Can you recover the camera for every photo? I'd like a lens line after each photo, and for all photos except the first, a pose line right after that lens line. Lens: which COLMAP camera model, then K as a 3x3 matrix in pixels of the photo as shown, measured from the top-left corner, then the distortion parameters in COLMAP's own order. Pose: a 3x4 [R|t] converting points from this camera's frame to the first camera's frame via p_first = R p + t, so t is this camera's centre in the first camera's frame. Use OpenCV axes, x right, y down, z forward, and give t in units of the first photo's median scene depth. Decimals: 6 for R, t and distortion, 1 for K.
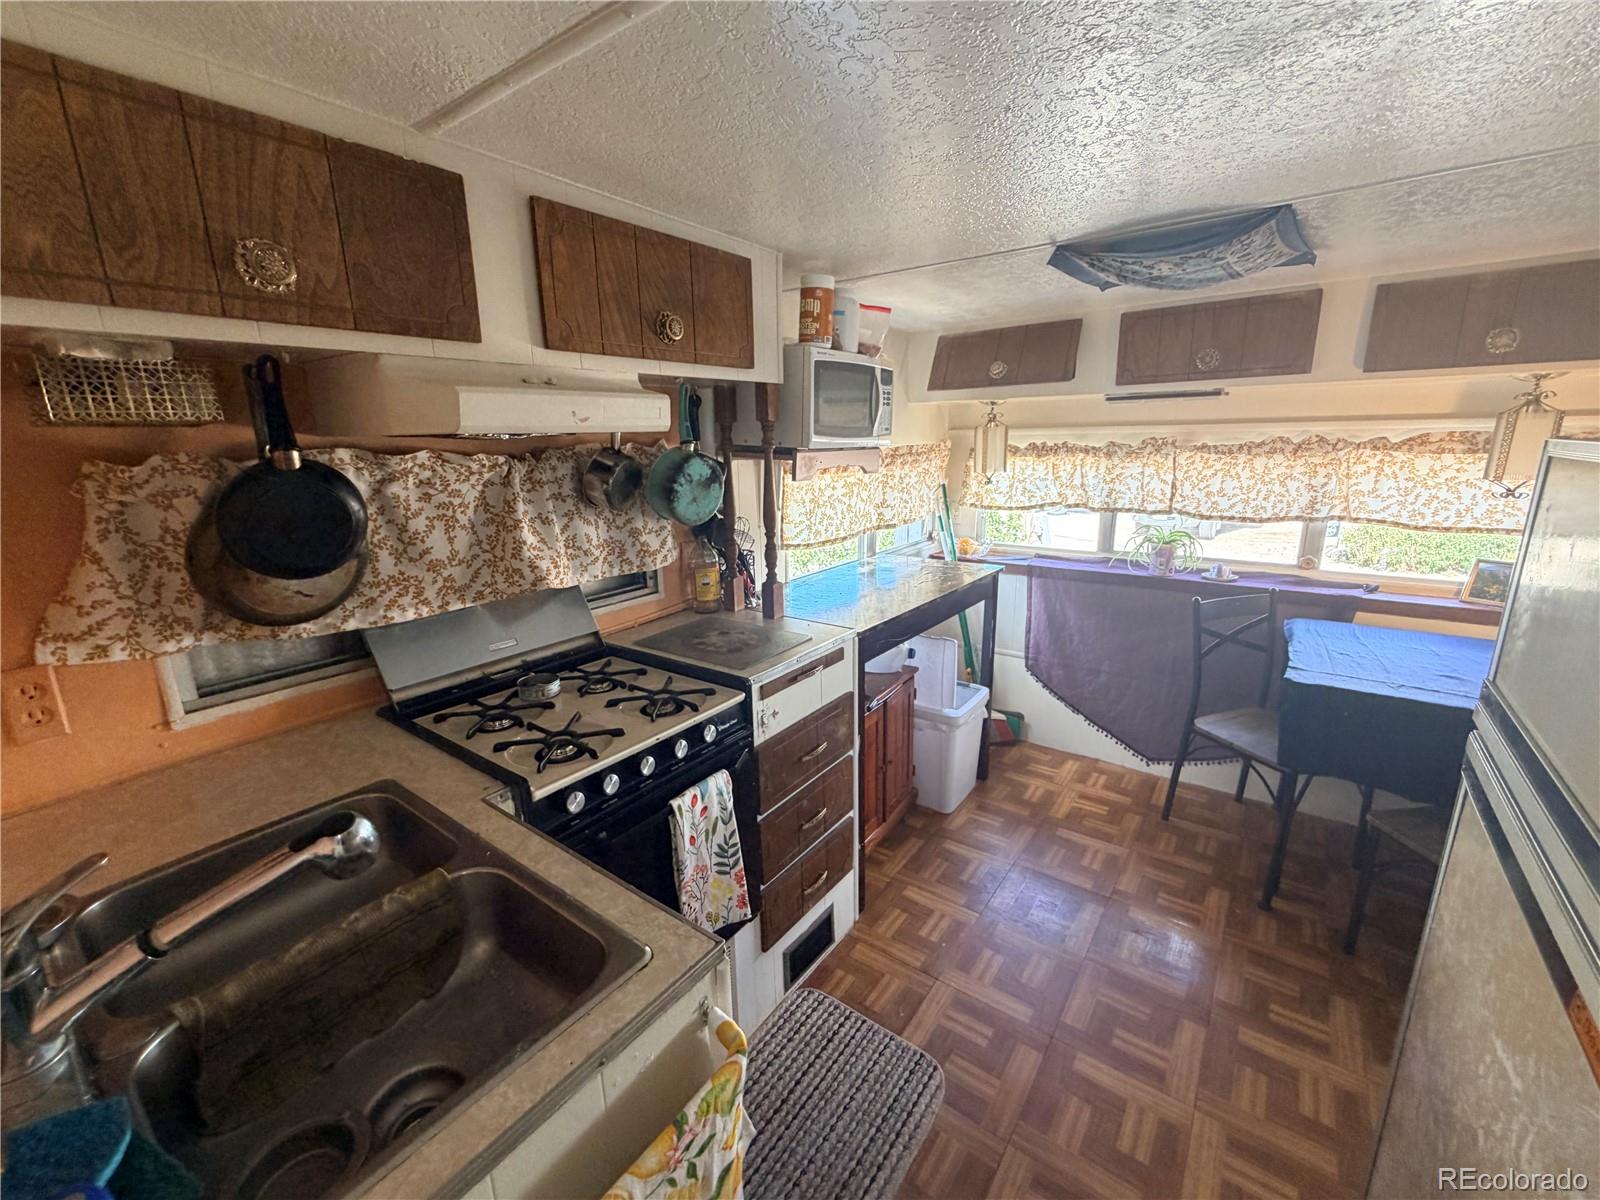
lens RADIAL K [[663.9, 0, 801.3], [0, 663.9, 599.7], [0, 0, 1]] dist [-0.000448, 0.000171]
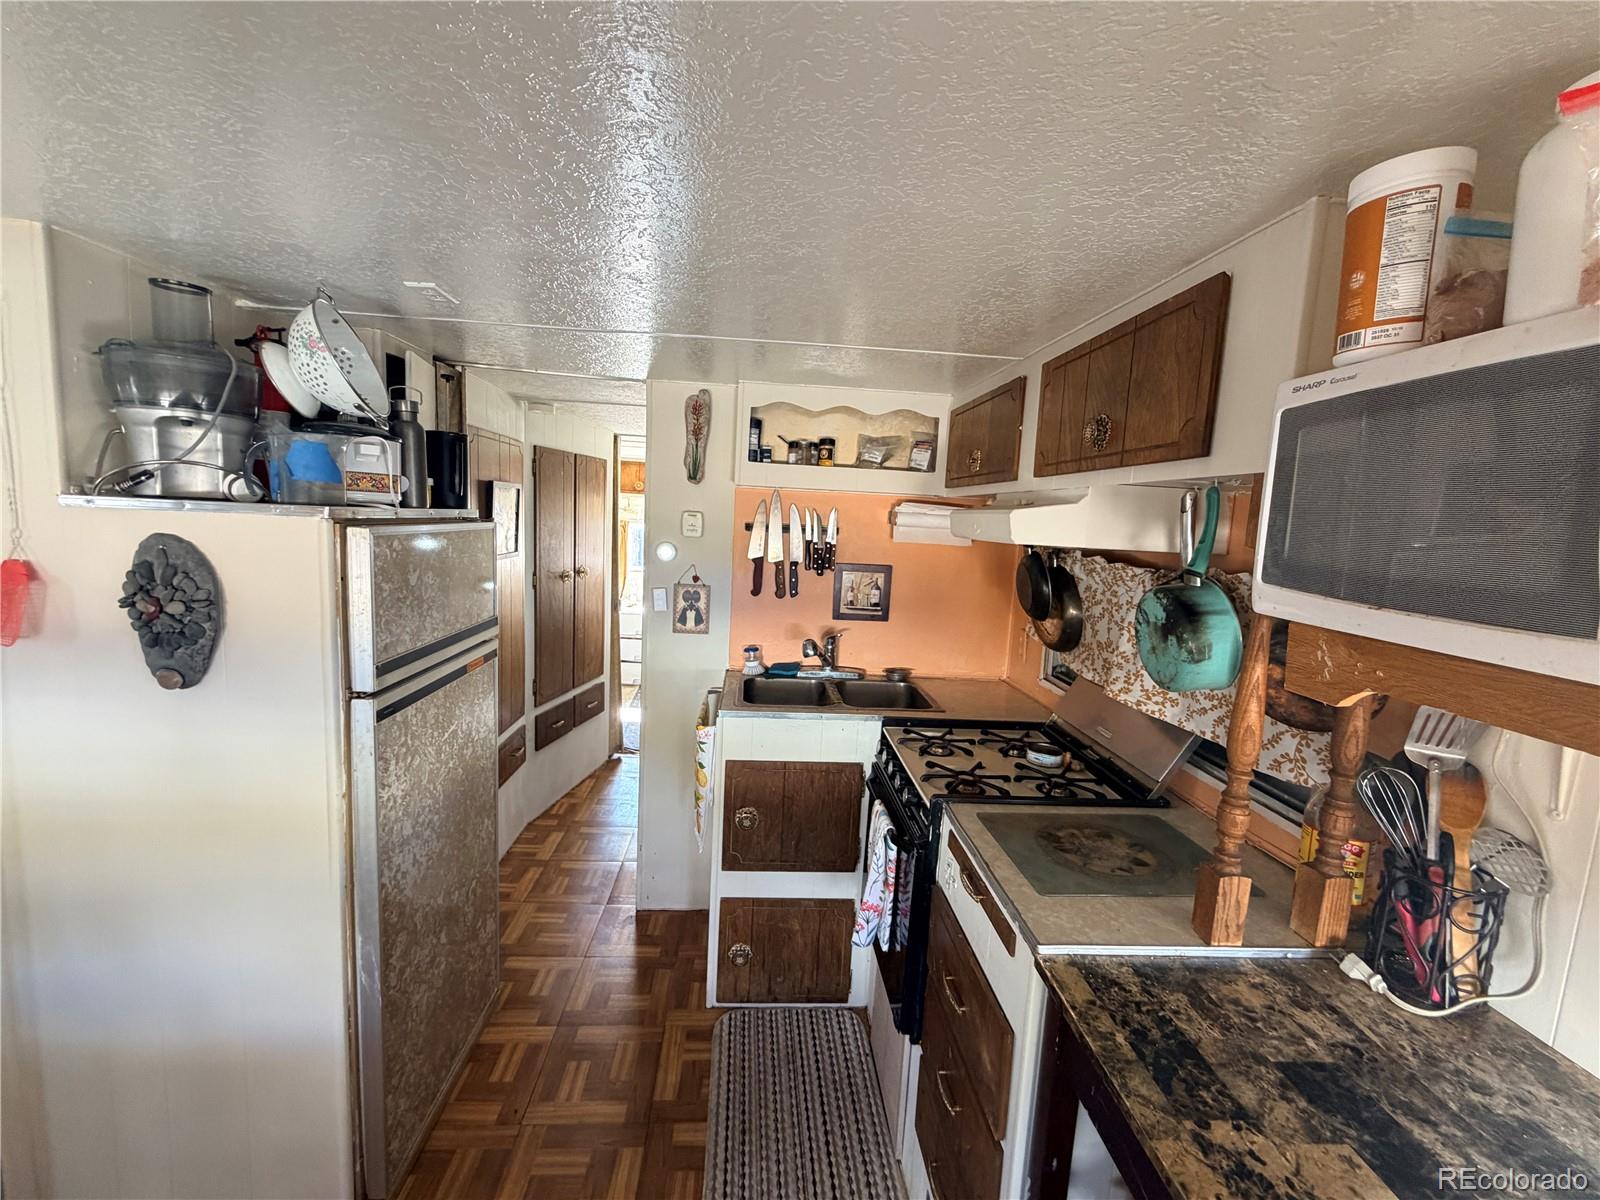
lens RADIAL K [[664.3, 0, 801.0], [0, 664.3, 598.9], [0, 0, 1]] dist [-0.000827, 0.000338]
pose [[-0.760293, 0.059400, -0.646858, 0.570979], [-0.195844, 0.928512, 0.315452, -0.348197], [0.619354, 0.366519, -0.694309, 1.234608]]
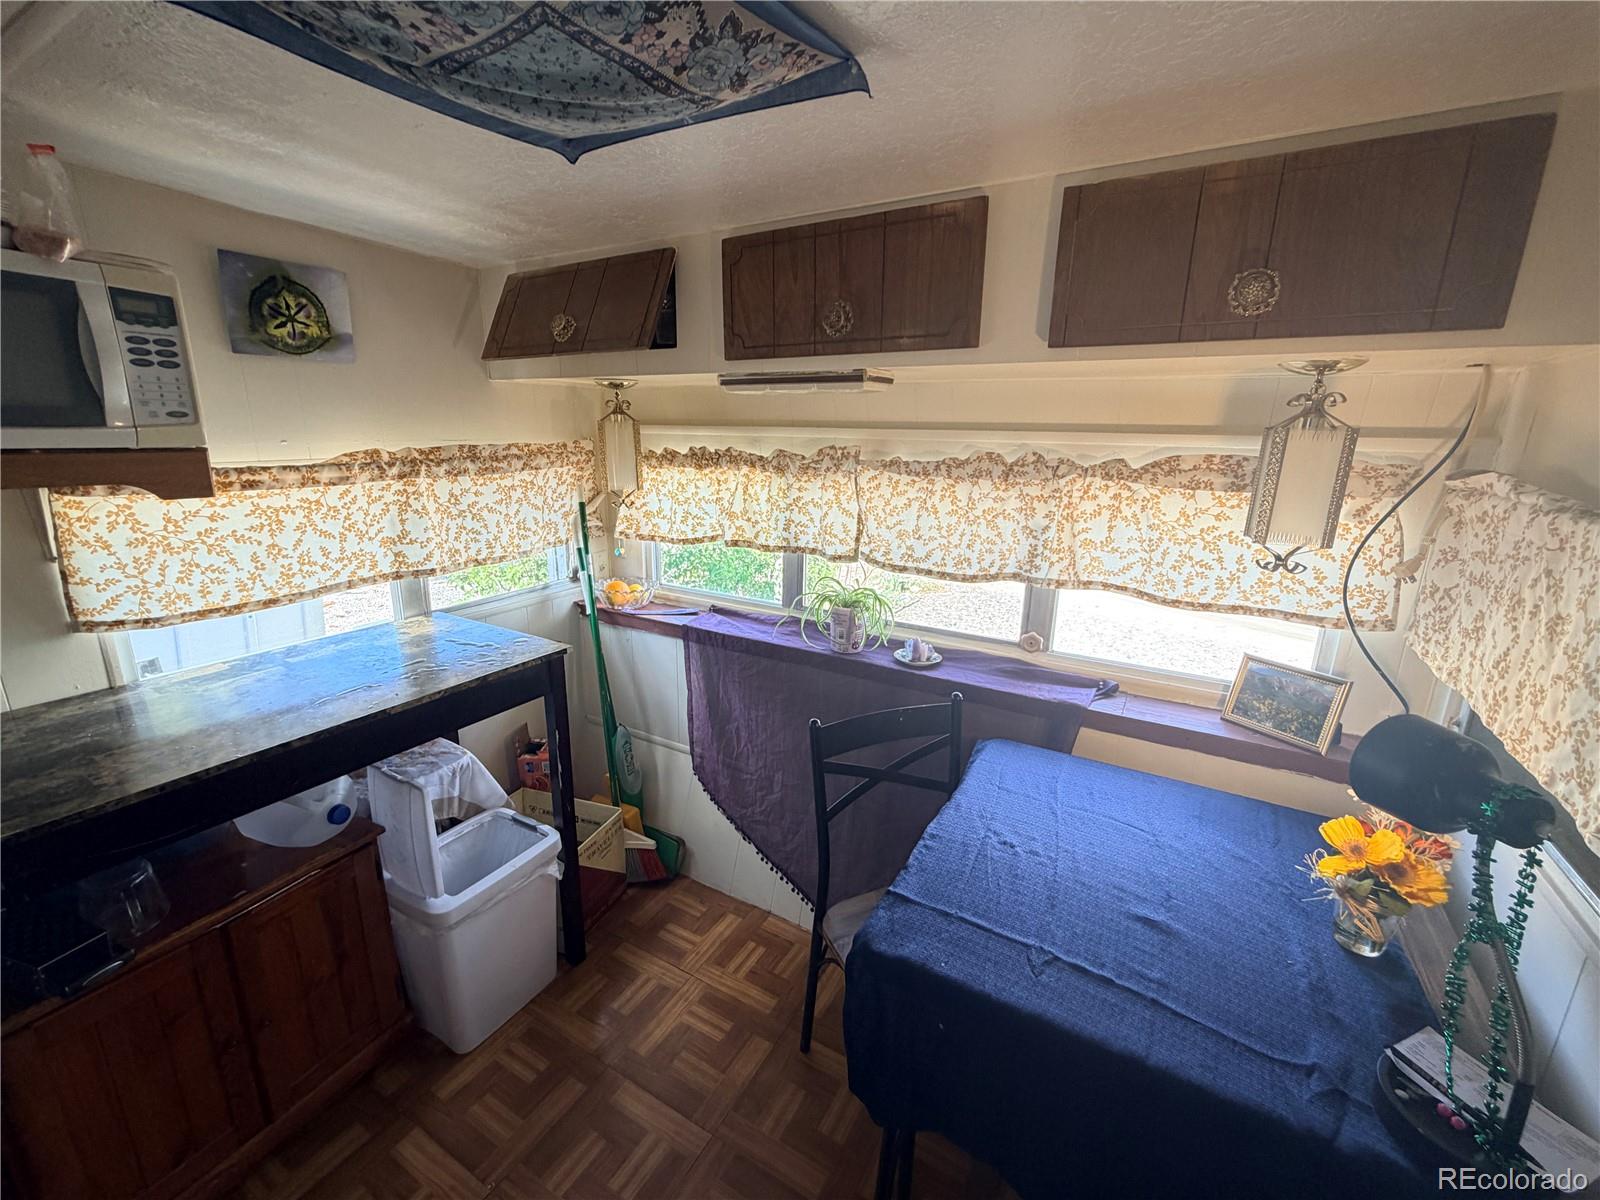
lens RADIAL K [[663.9, 0, 801.3], [0, 663.9, 599.7], [0, 0, 1]] dist [-0.000448, 0.000171]
pose [[0.993081, 0.007589, 0.117185, 0.704972], [-0.008768, 0.999916, 0.009547, -0.160015], [-0.117102, -0.010509, 0.993064, 0.564504]]
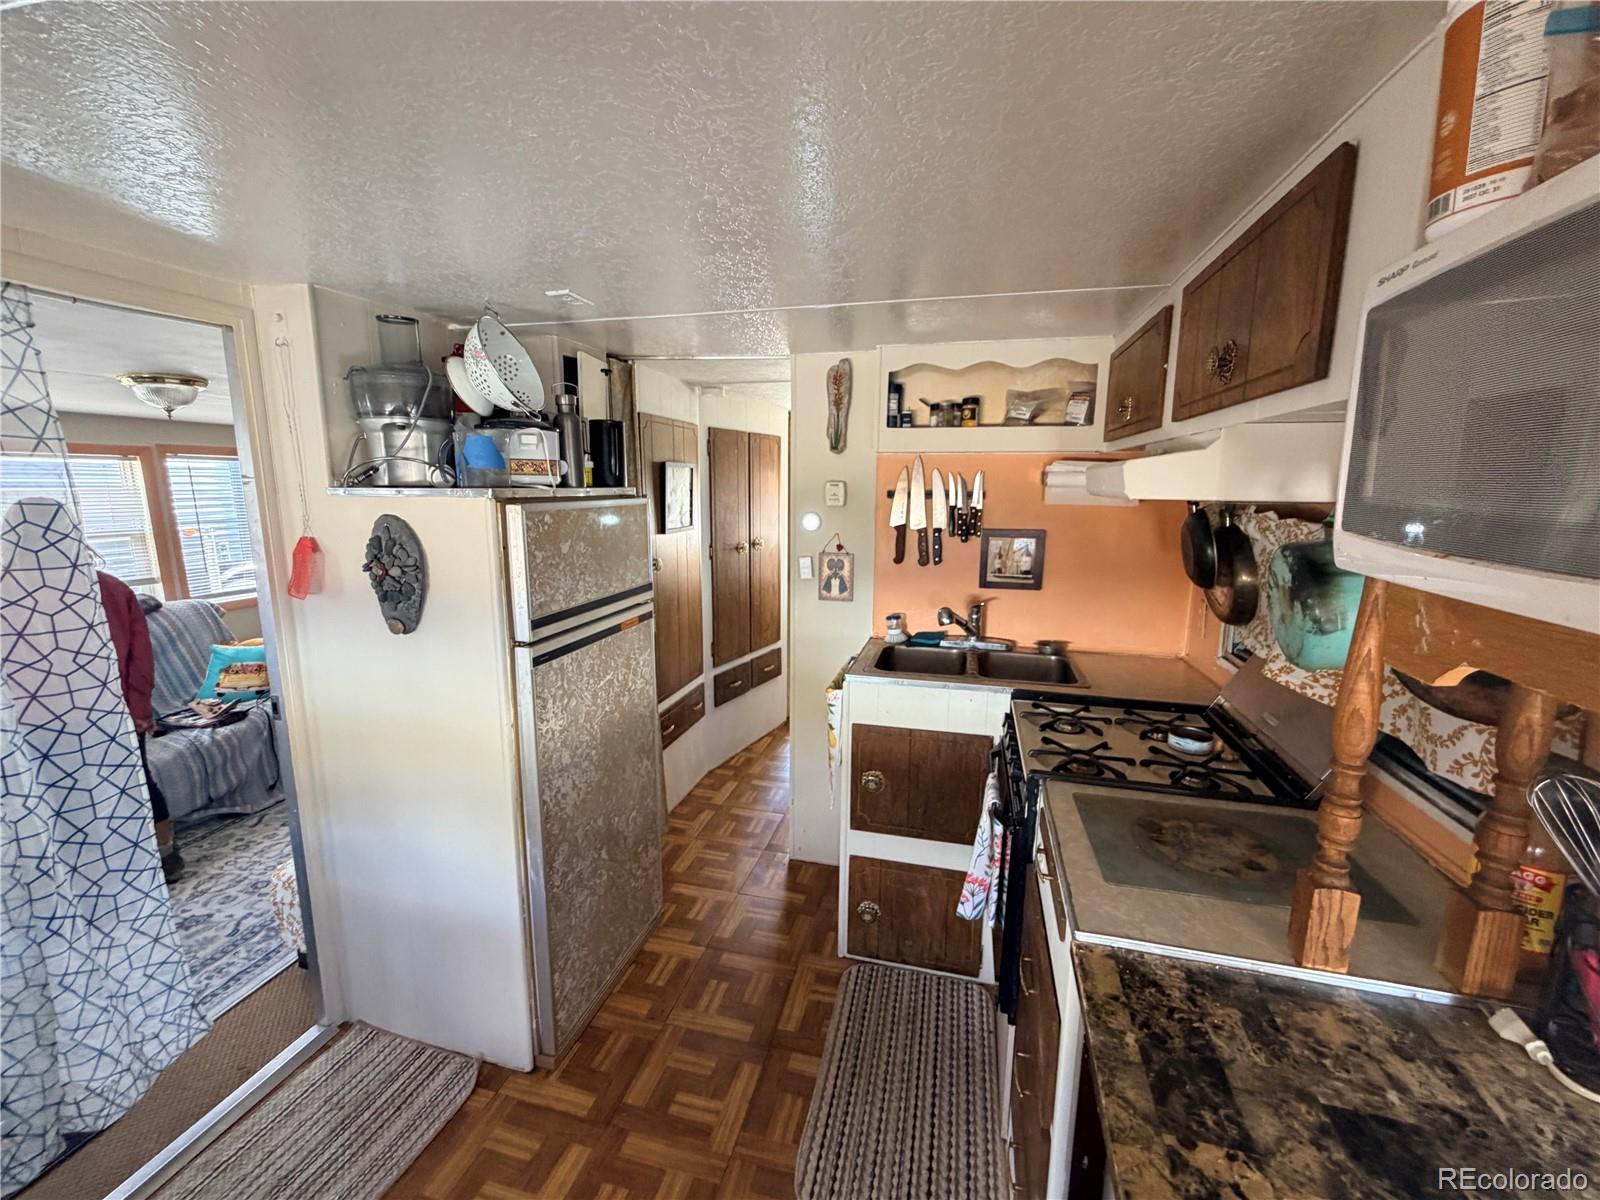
lens RADIAL K [[665.1, 0, 801.0], [0, 665.1, 599.2], [0, 0, 1]] dist [-0.001589, 0.000974]
pose [[-0.925230, 0.076501, -0.371613, 0.449386], [-0.084338, 0.913486, 0.398034, -0.363801], [0.369914, 0.399614, -0.838733, 1.326192]]
